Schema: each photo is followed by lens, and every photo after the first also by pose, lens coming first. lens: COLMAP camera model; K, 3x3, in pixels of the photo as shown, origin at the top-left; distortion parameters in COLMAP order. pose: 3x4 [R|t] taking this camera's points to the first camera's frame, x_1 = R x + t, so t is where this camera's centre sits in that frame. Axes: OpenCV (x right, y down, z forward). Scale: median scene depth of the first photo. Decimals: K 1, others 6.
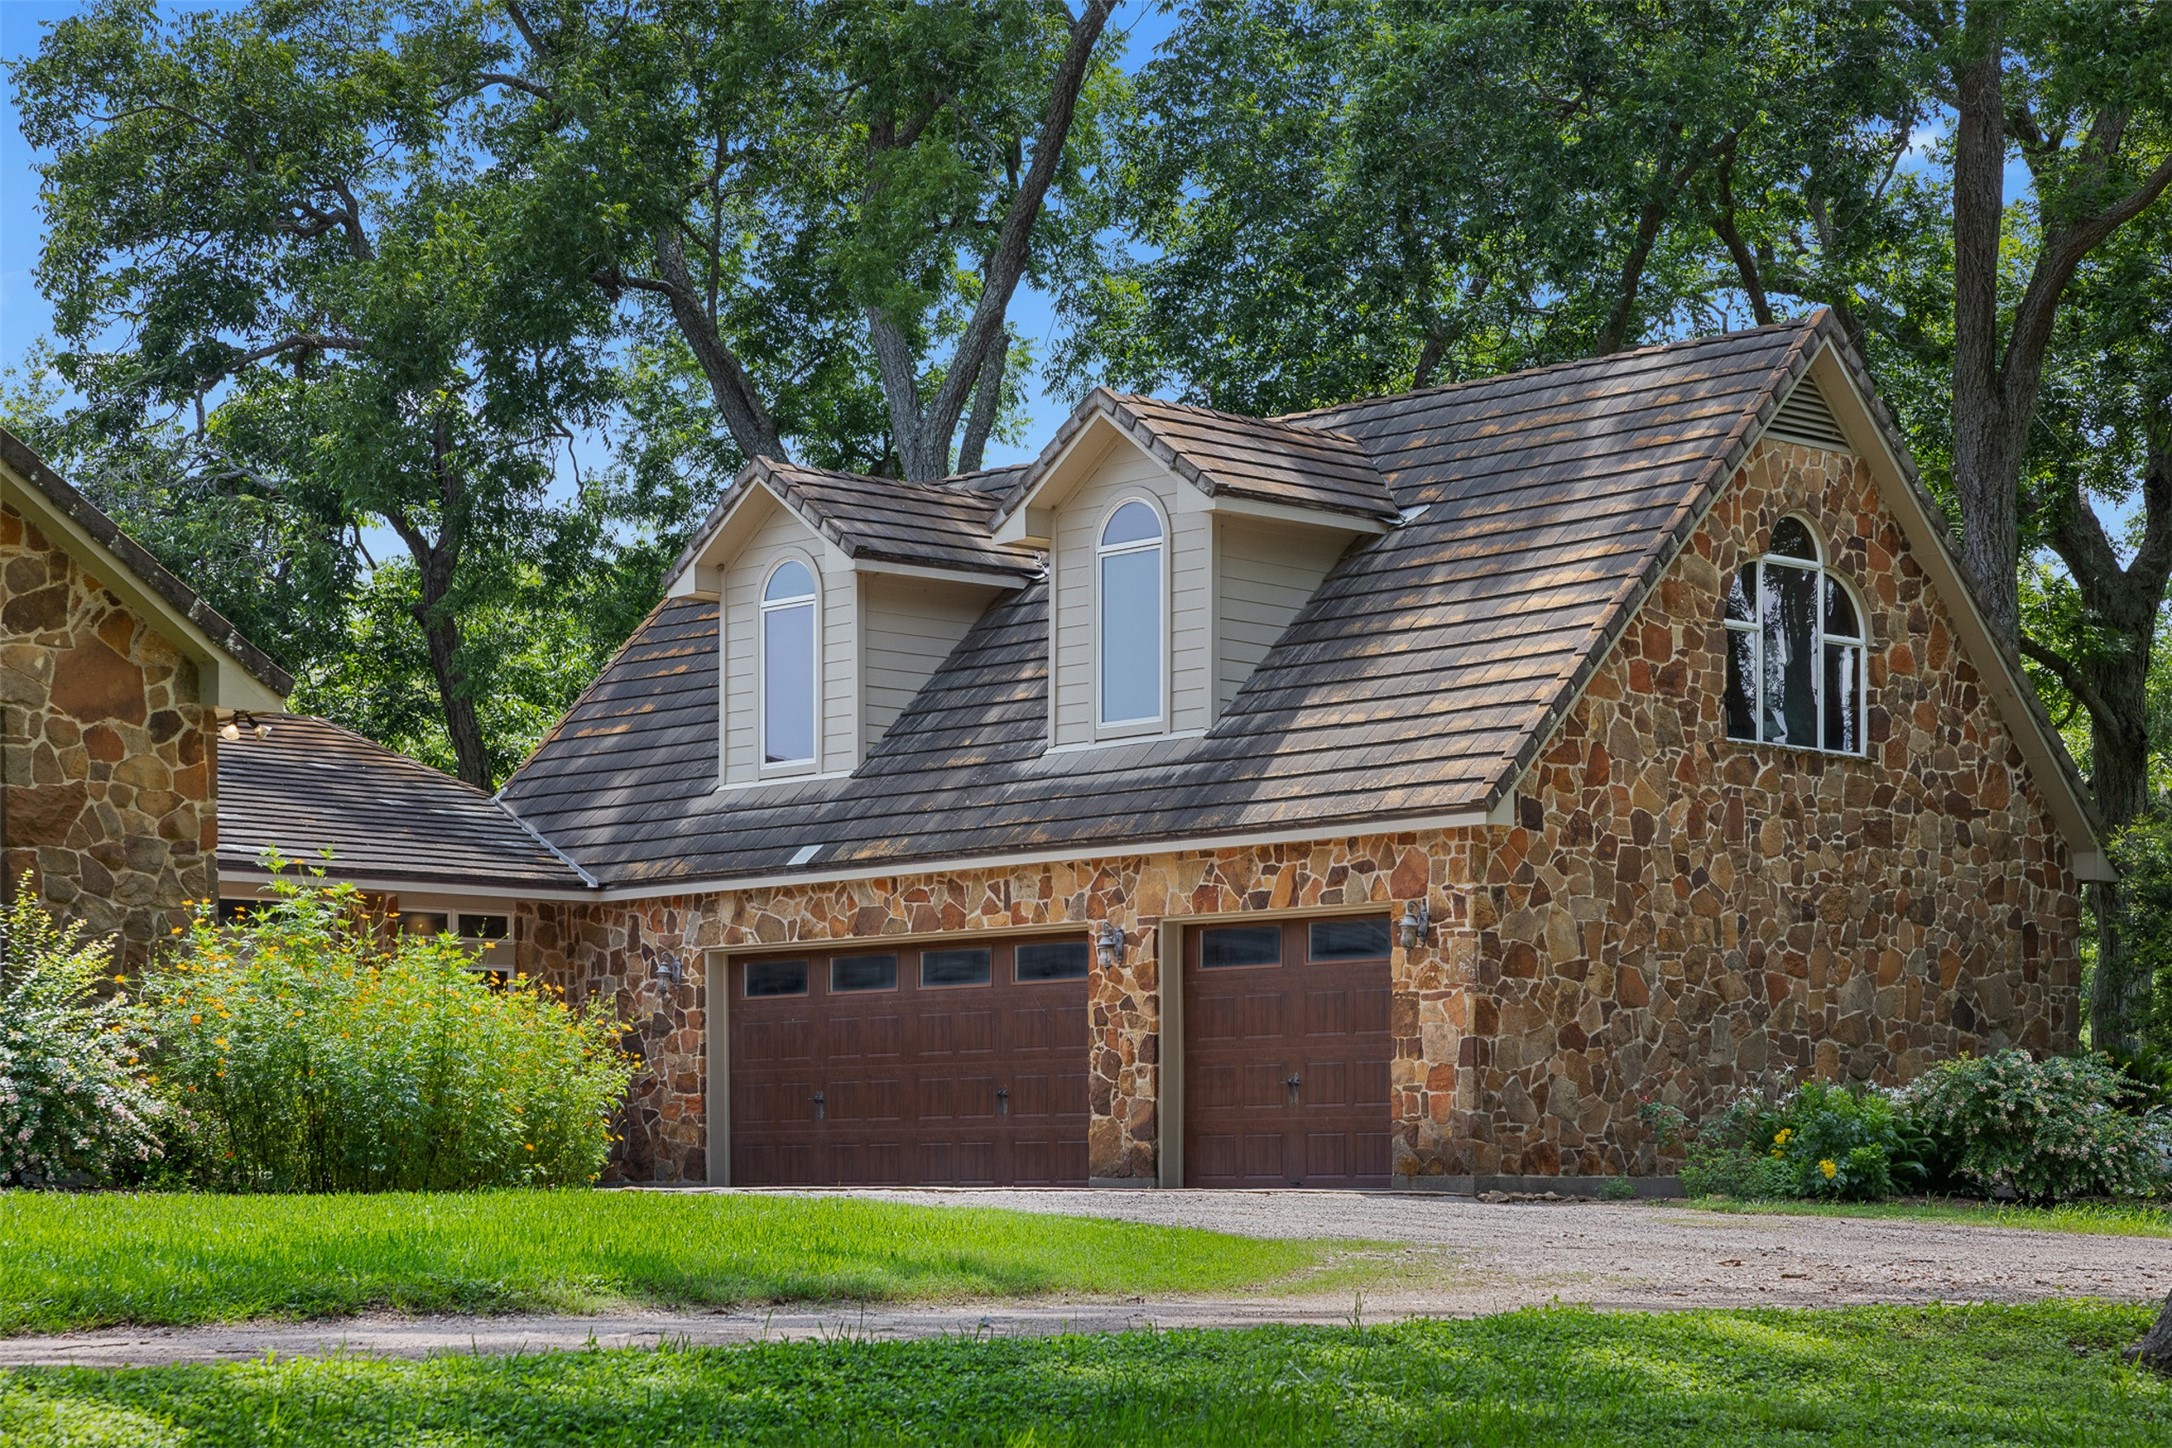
lens RADIAL K [[4370.7, 0, 1086.0], [0, 4370.7, 724.0], [0, 0, 1]] dist [0.072903, 0.164300]
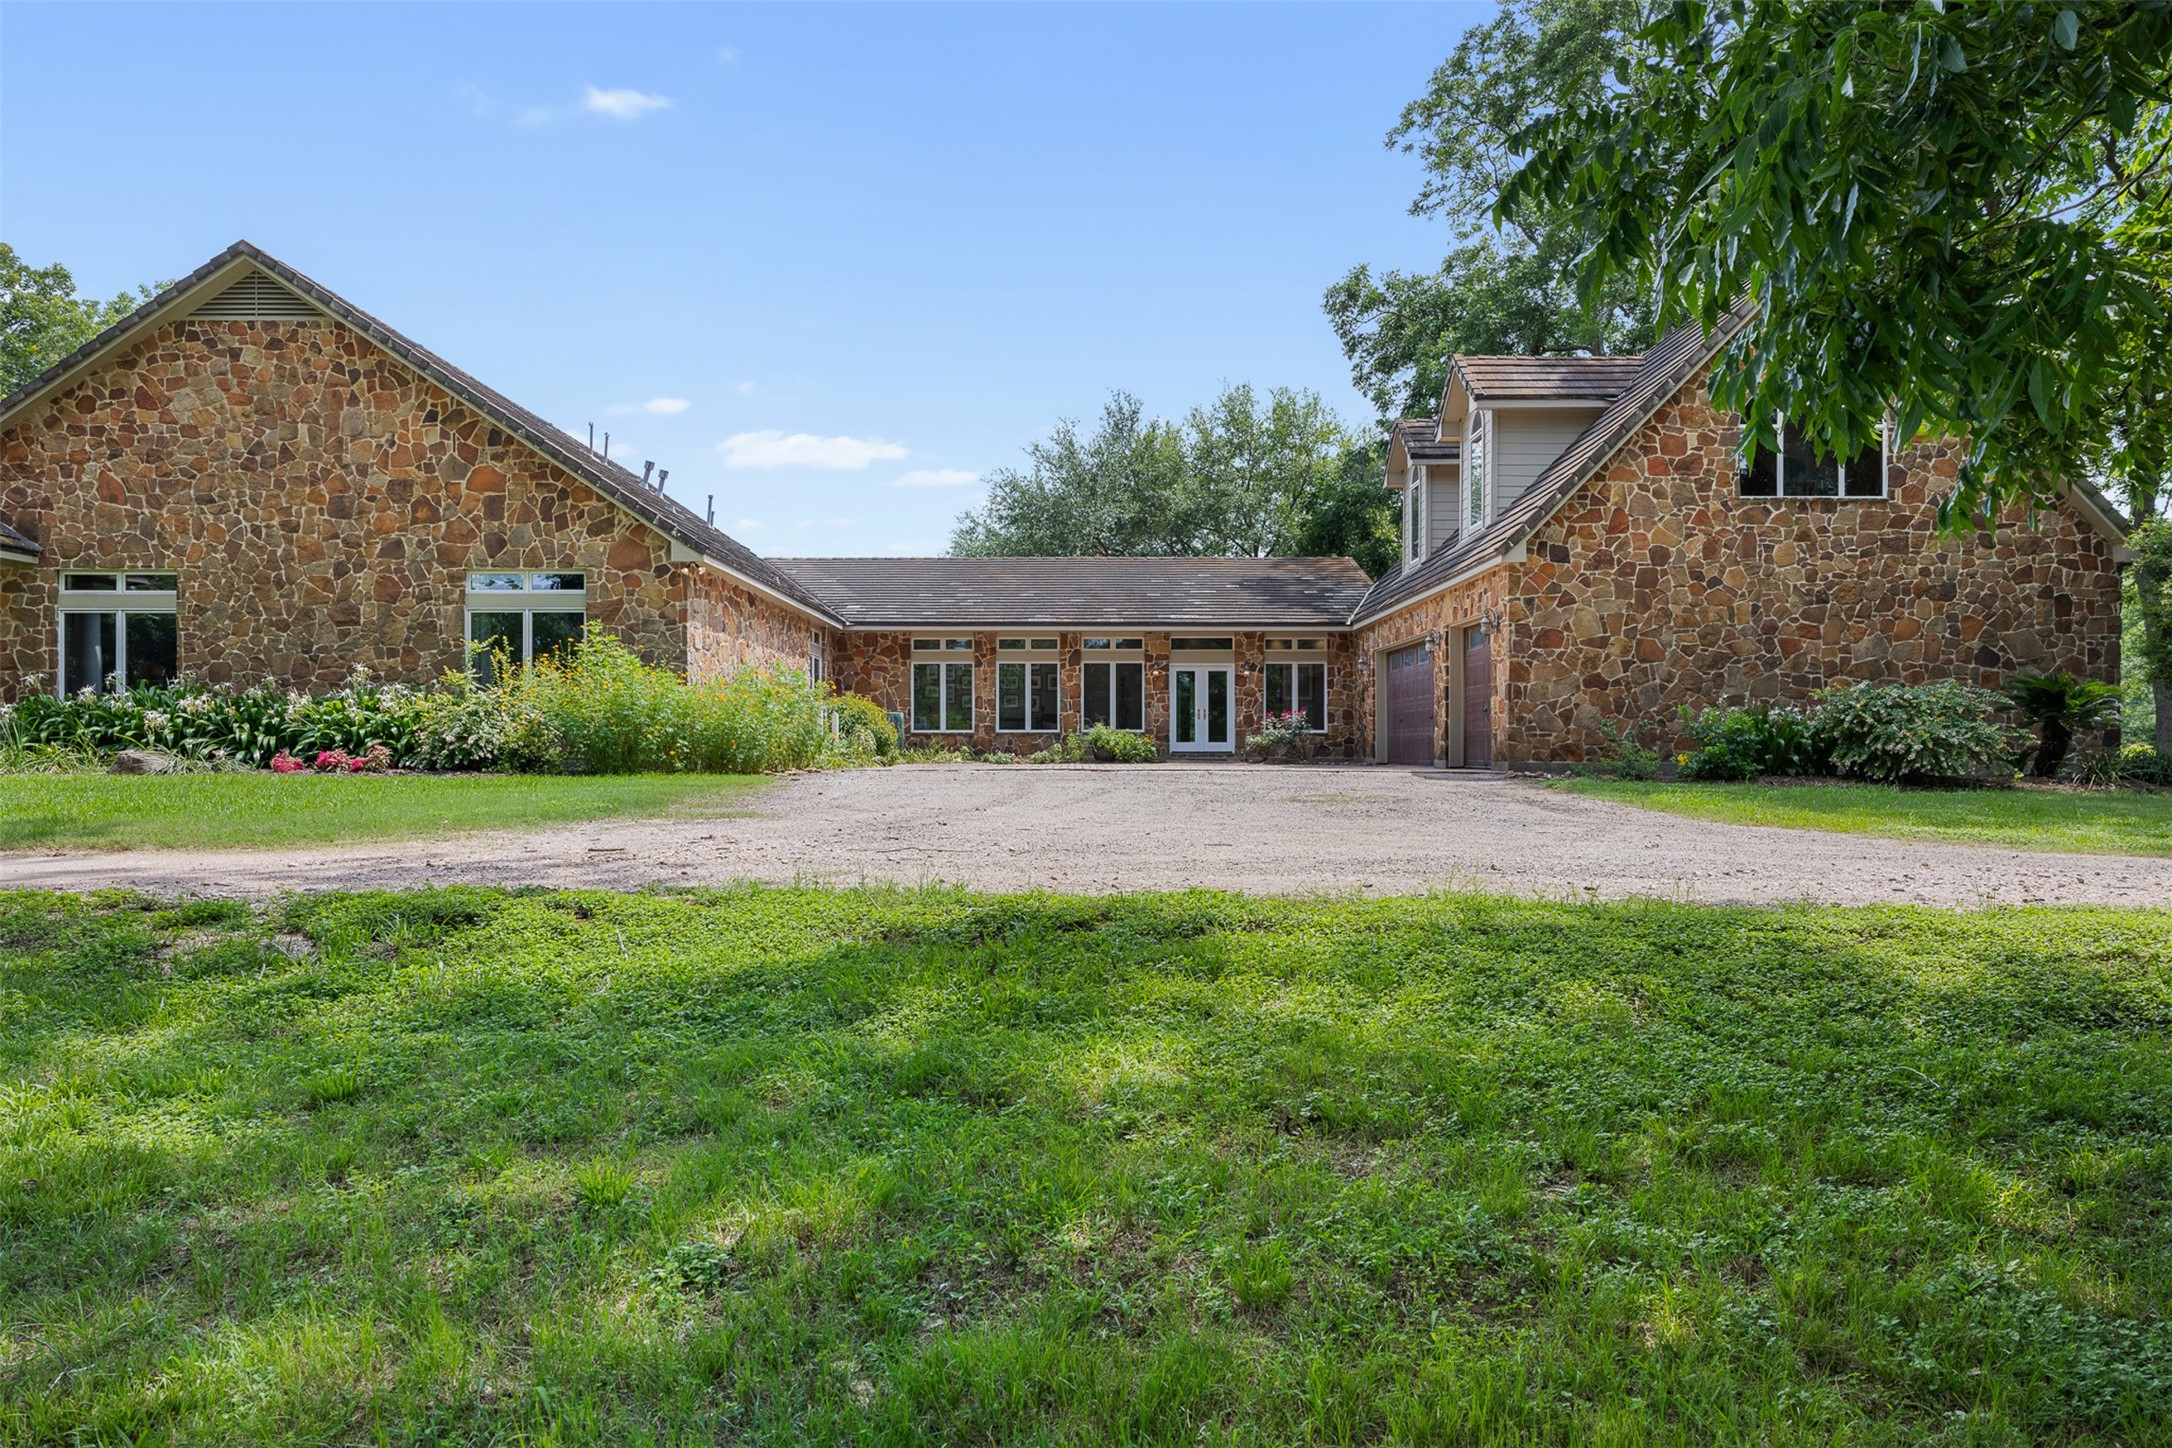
lens RADIAL K [[1495.5, 0, 1085.4], [0, 1495.5, 627.7], [0, 0, 1]] dist [0.008698, 0.002329]
pose [[0.709490, -0.054954, -0.702570, 0.370431], [0.074563, 0.997213, -0.002703, 0.036079], [0.700760, -0.050468, 0.711610, 0.429347]]
